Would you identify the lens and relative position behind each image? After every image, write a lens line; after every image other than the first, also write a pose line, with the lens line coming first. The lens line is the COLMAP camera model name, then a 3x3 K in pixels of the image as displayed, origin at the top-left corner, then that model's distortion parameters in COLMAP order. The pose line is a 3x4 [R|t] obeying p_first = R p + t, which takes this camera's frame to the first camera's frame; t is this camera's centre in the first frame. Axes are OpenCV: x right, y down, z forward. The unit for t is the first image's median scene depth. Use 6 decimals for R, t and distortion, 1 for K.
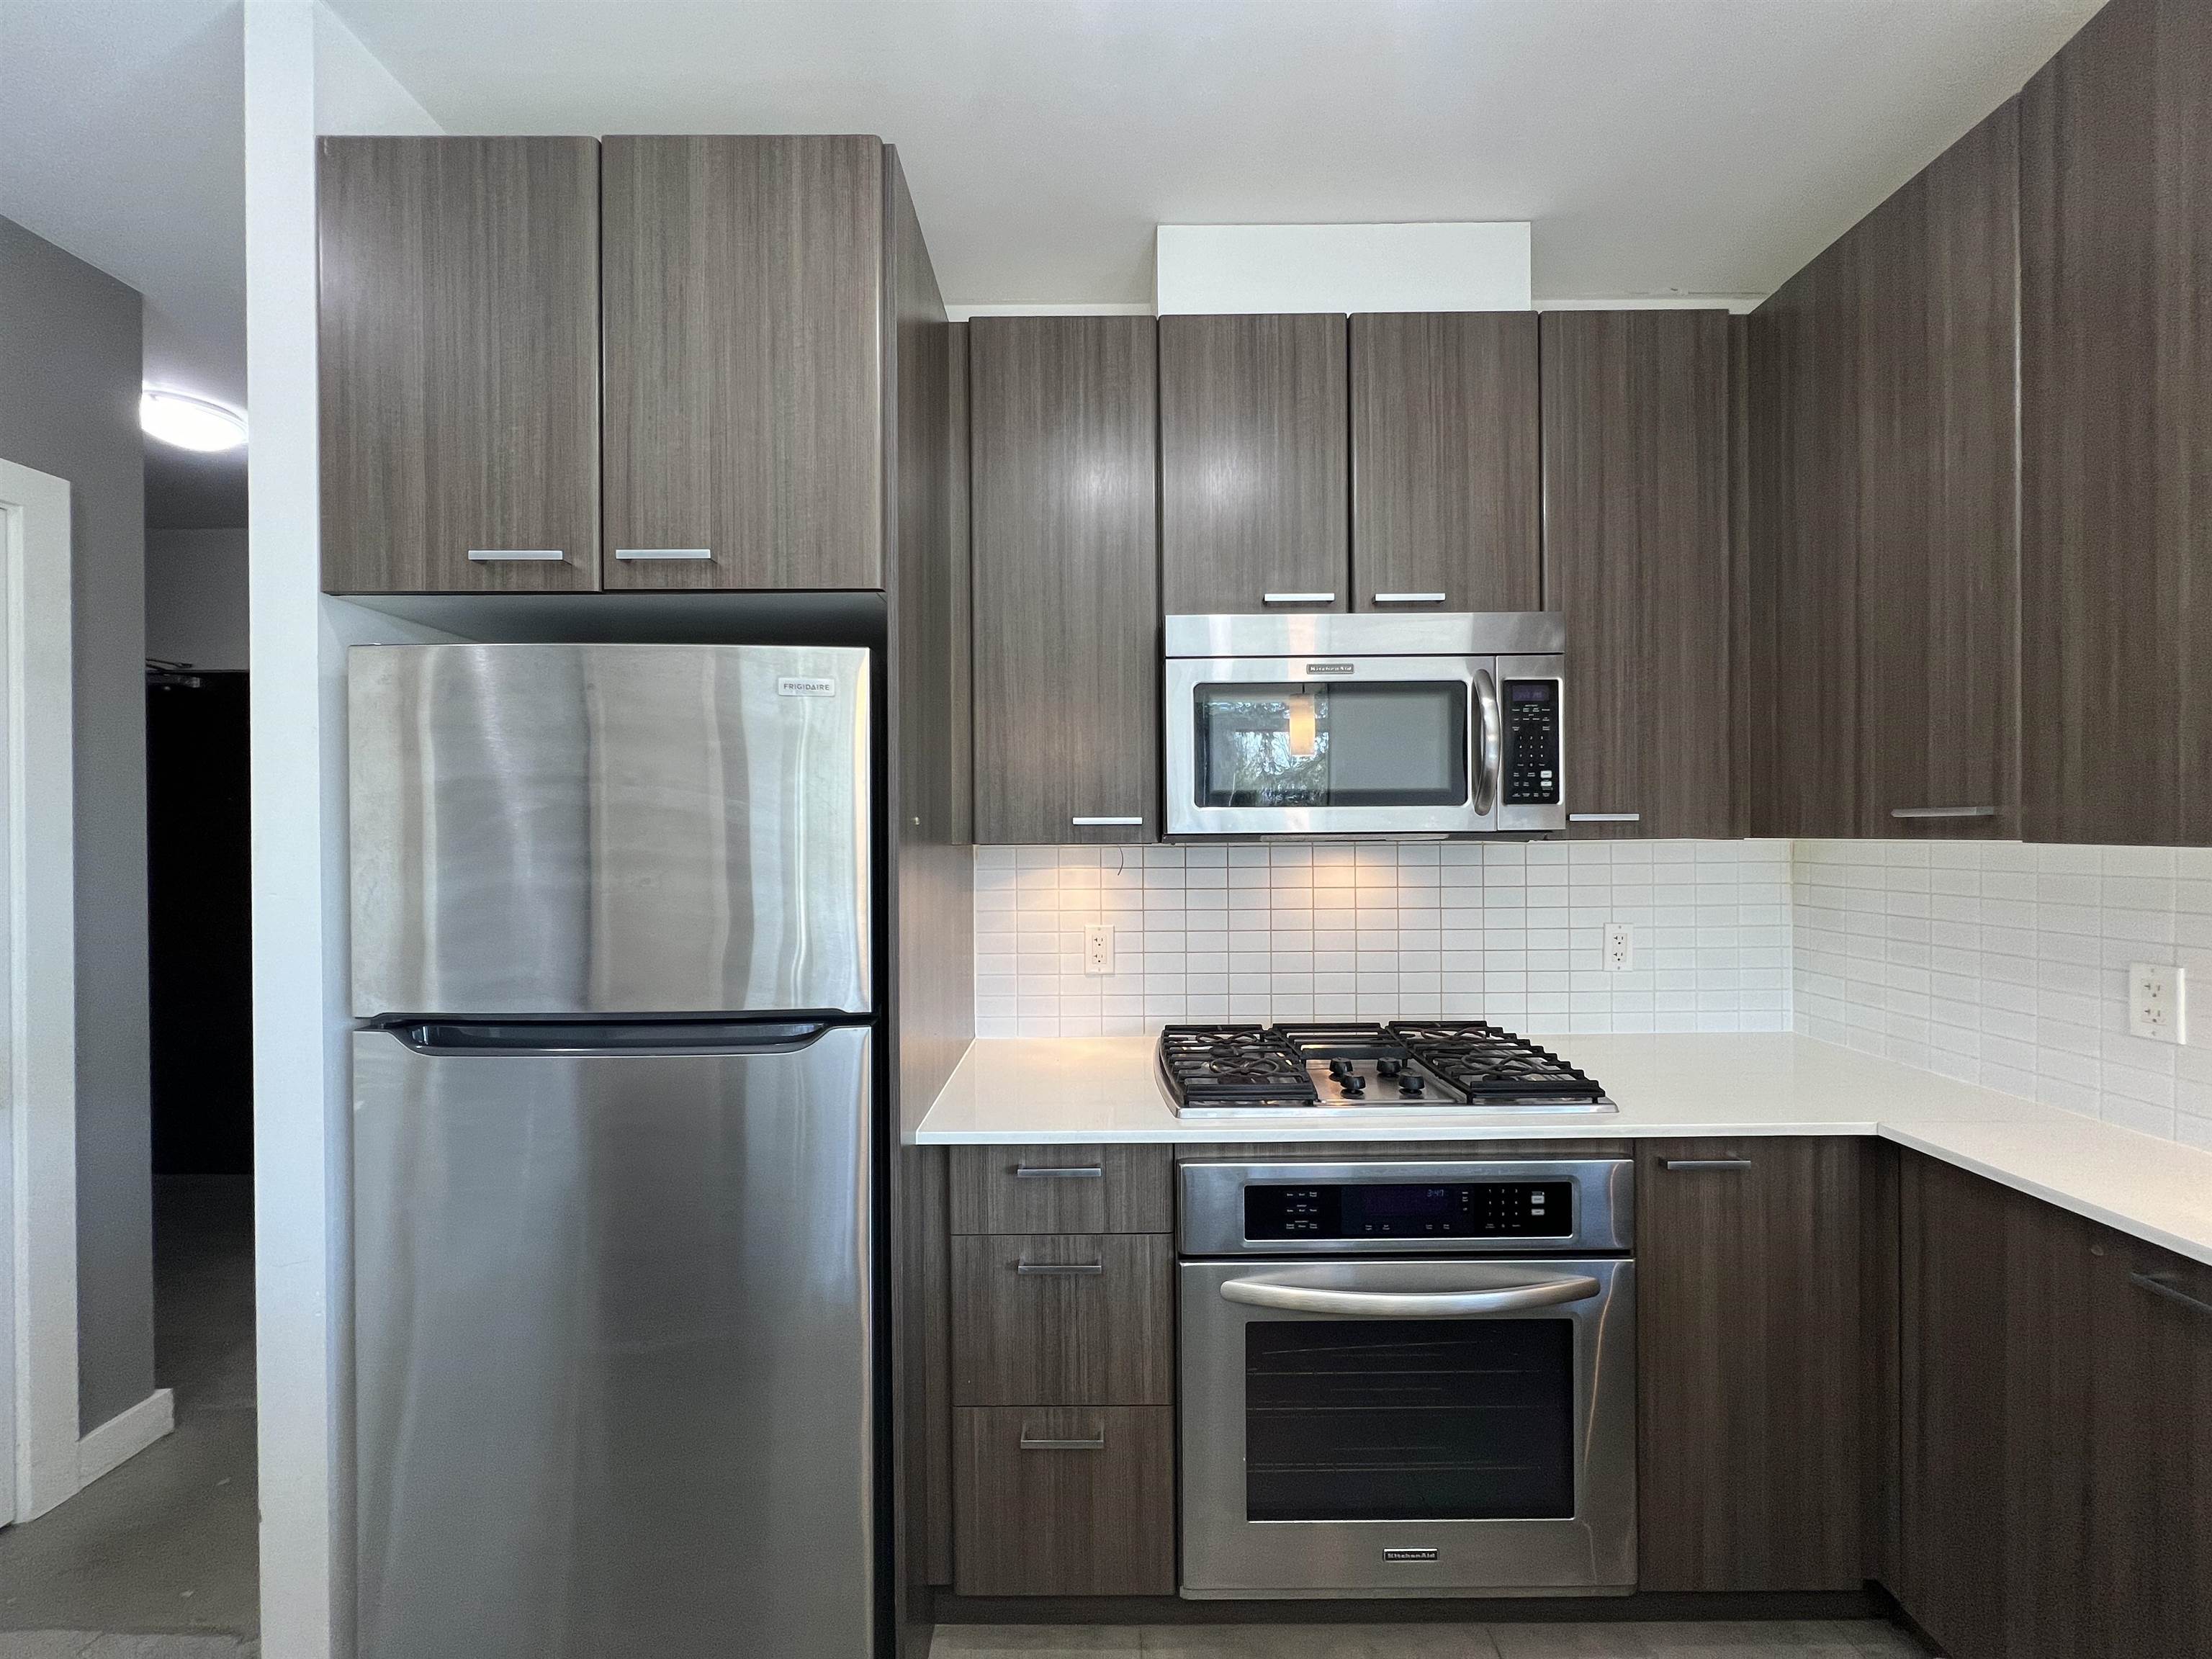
lens RADIAL K [[884.9, 0, 1103.5], [0, 884.9, 840.7], [0, 0, 1]] dist [-0.001451, 0.000559]
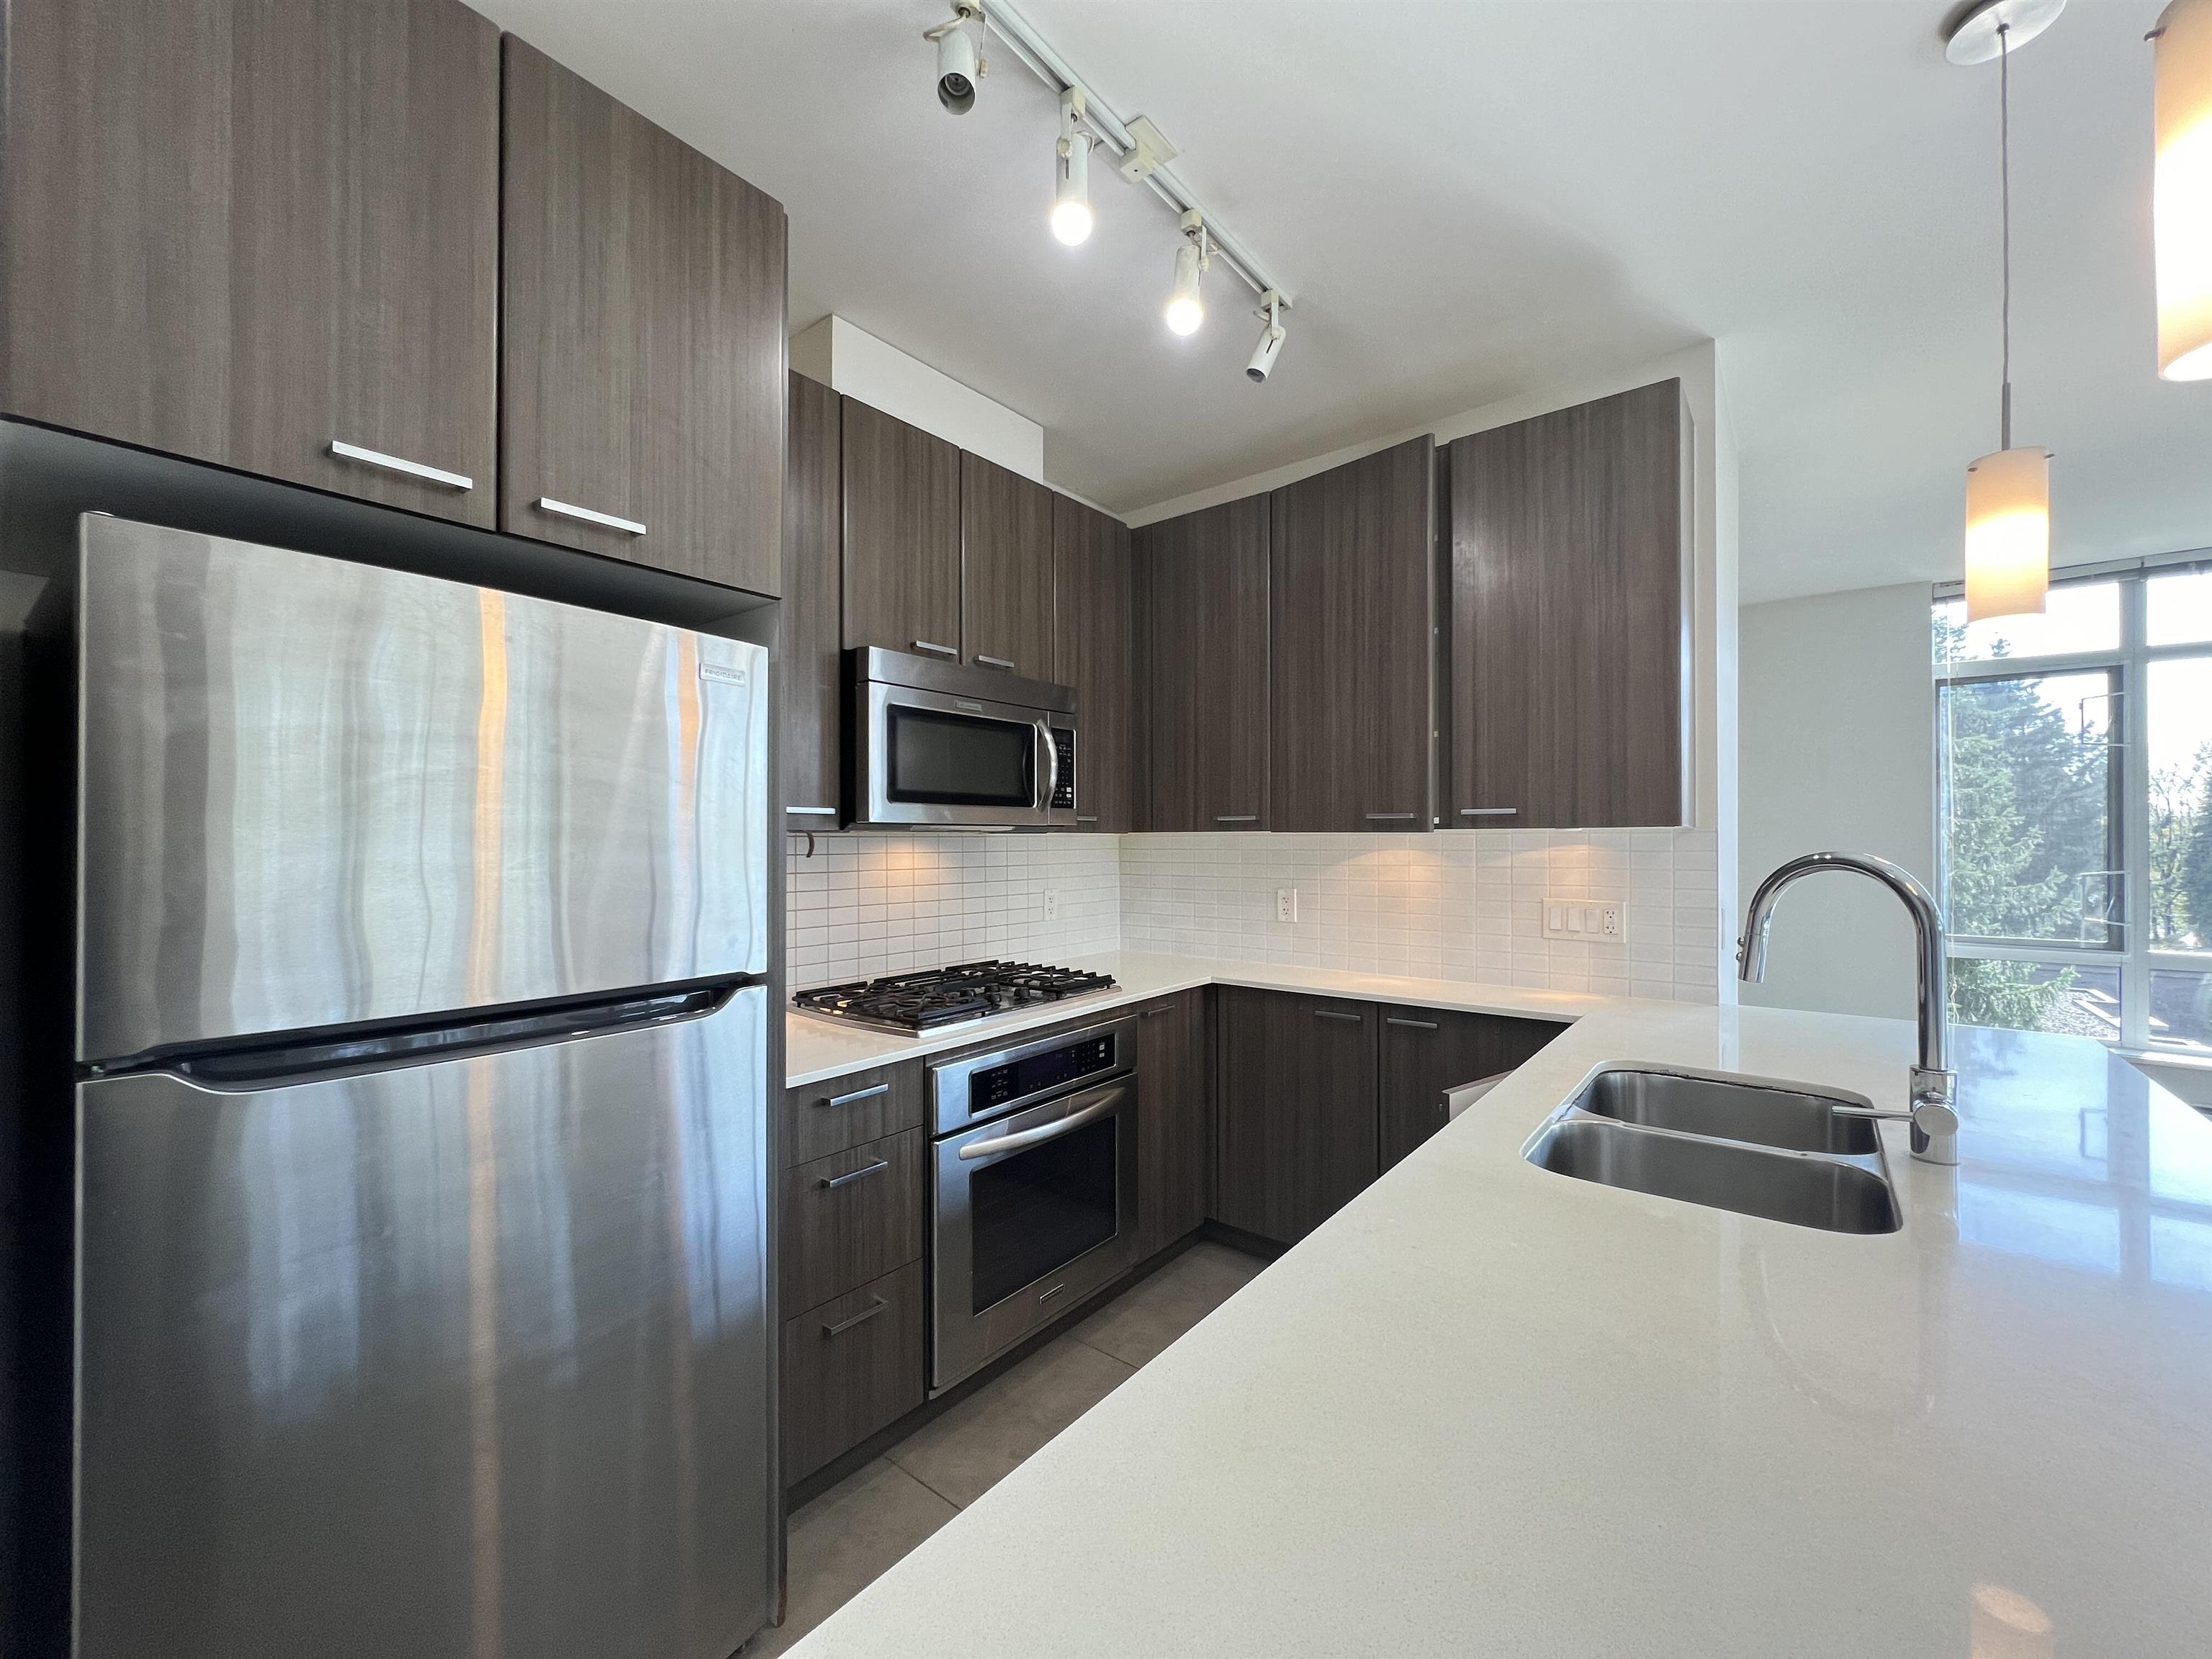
lens RADIAL K [[884.9, 0, 1106.7], [0, 884.9, 838.3], [0, 0, 1]] dist [-0.001451, 0.000559]
pose [[0.616689, 0.007478, 0.787172, -0.790308], [0.003065, 0.999924, -0.011901, 0.035226], [-0.787201, 0.009752, 0.616619, -0.027083]]
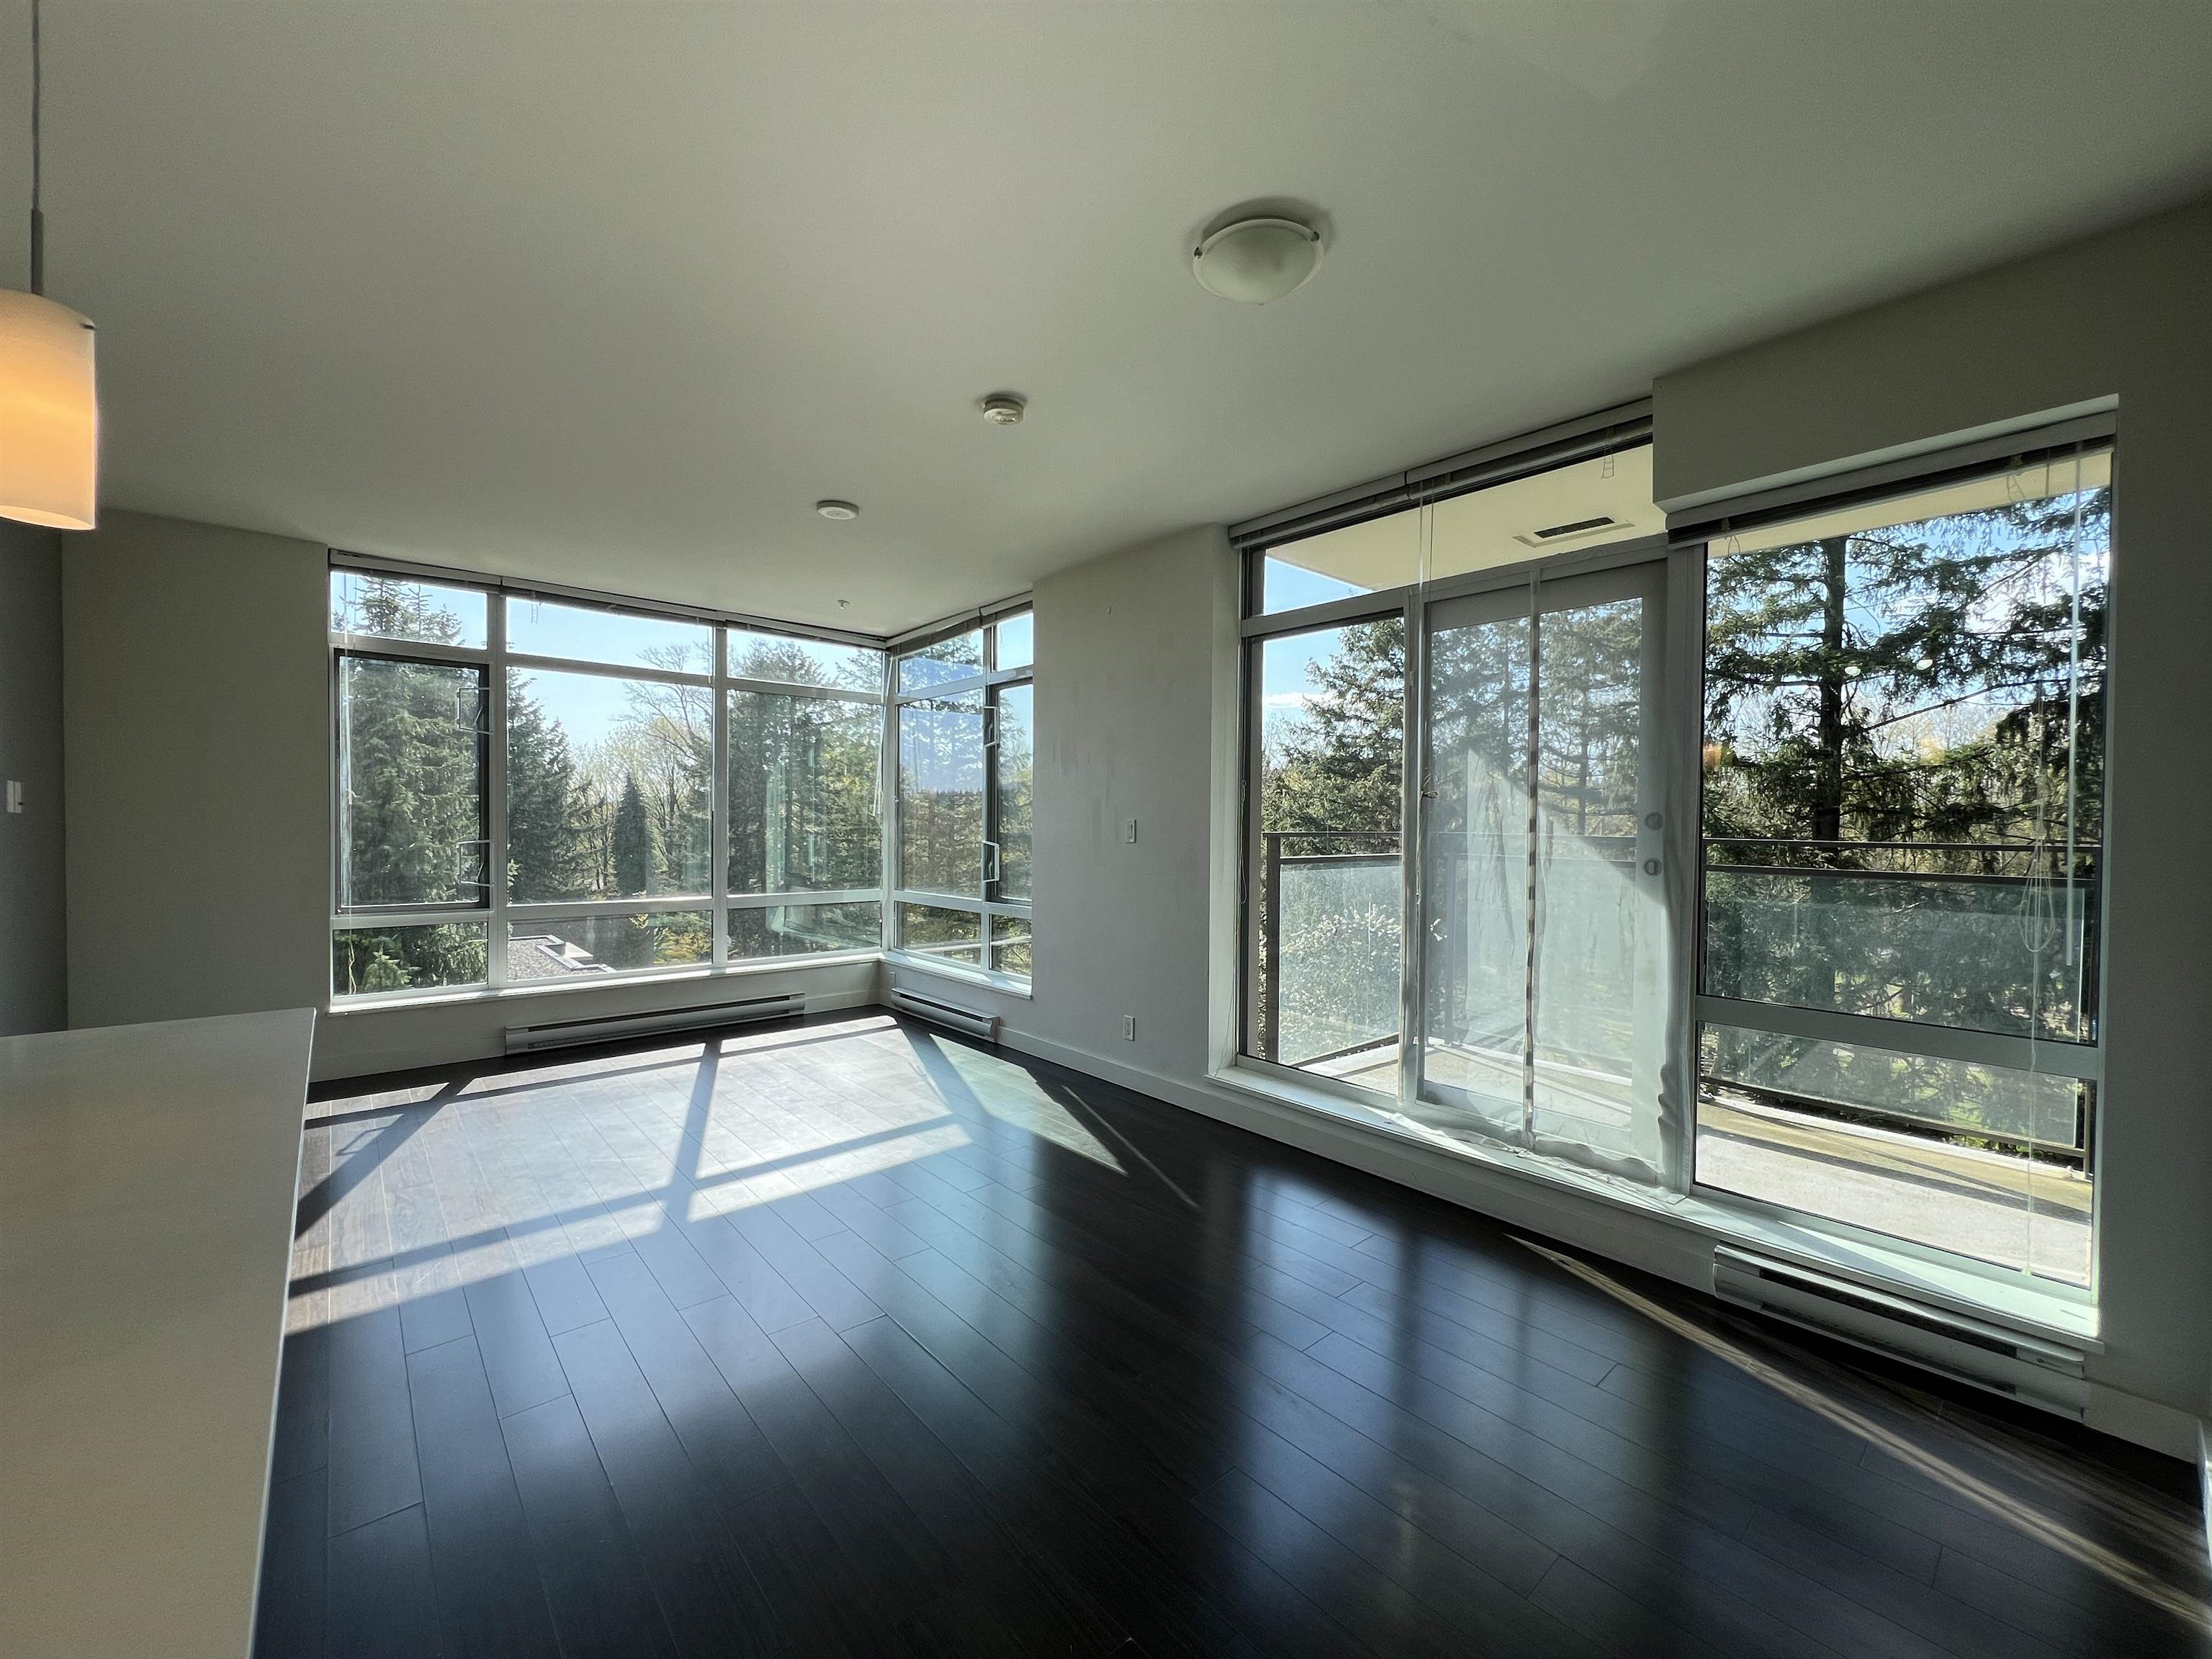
lens RADIAL K [[884.9, 0, 1104.2], [0, 884.9, 840.0], [0, 0, 1]] dist [-0.001451, 0.000559]
pose [[-0.660685, -0.015900, 0.750495, -0.601865], [-0.000827, 0.999790, 0.020454, 0.046878], [-0.750663, 0.012893, -0.660560, -0.377930]]
